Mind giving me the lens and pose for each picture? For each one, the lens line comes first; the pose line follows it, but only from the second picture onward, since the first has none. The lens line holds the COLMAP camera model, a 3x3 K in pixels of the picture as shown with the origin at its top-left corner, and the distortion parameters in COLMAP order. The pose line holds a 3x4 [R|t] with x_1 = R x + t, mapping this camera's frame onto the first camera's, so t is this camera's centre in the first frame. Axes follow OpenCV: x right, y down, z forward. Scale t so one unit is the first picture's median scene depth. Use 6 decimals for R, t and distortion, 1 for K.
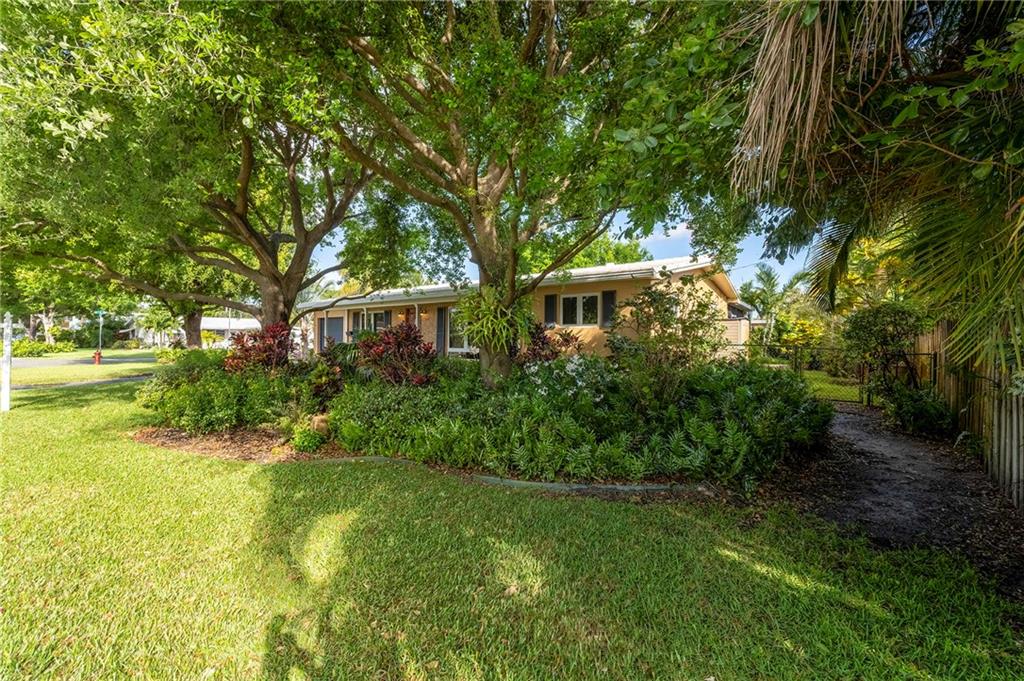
lens RADIAL K [[441.1, 0, 505.0], [0, 441.1, 337.8], [0, 0, 1]] dist [-0.014448, 0.000079]
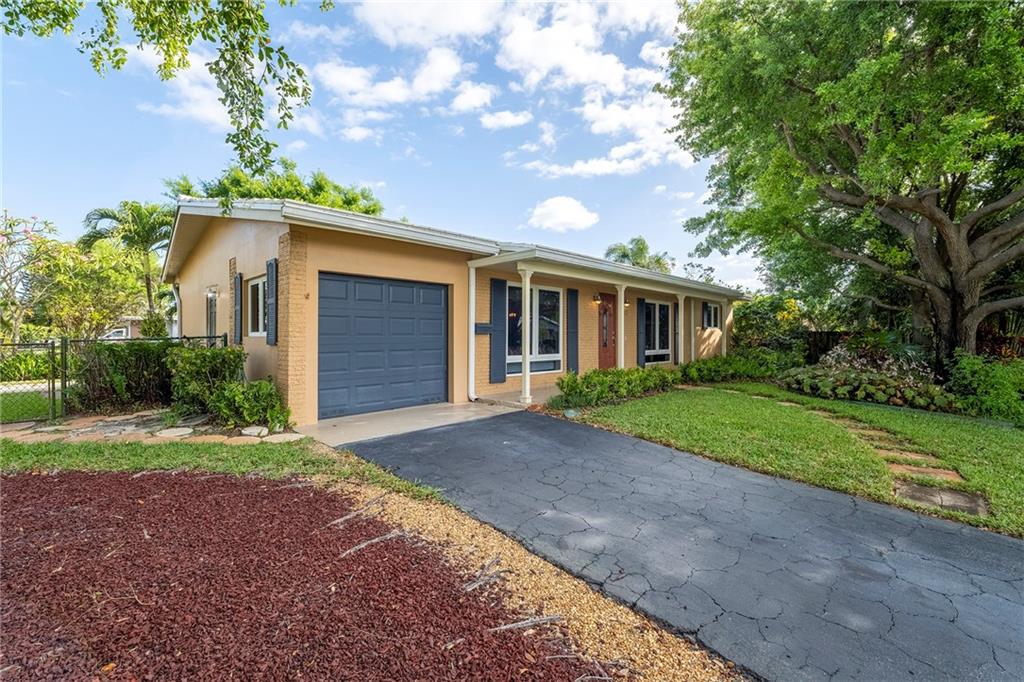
lens RADIAL K [[441.1, 0, 505.0], [0, 441.1, 338.3], [0, 0, 1]] dist [-0.014448, 0.000079]
pose [[0.095974, -0.005376, 0.995369, -0.793200], [0.003154, 0.999982, 0.005097, -0.003459], [-0.995379, 0.002650, 0.095990, 0.976647]]
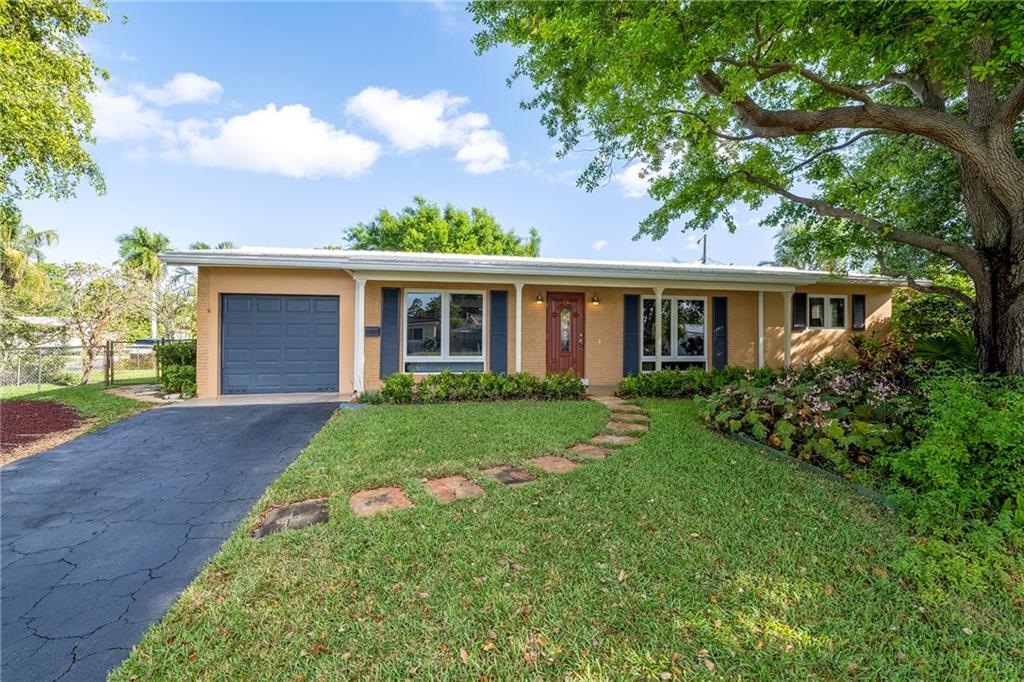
lens RADIAL K [[441.1, 0, 505.0], [0, 441.1, 338.3], [0, 0, 1]] dist [-0.014448, 0.000079]
pose [[0.643294, 0.003876, 0.765610, -0.650278], [-0.000325, 0.999988, -0.004790, -0.000568], [-0.765619, 0.002833, 0.643288, 0.601457]]
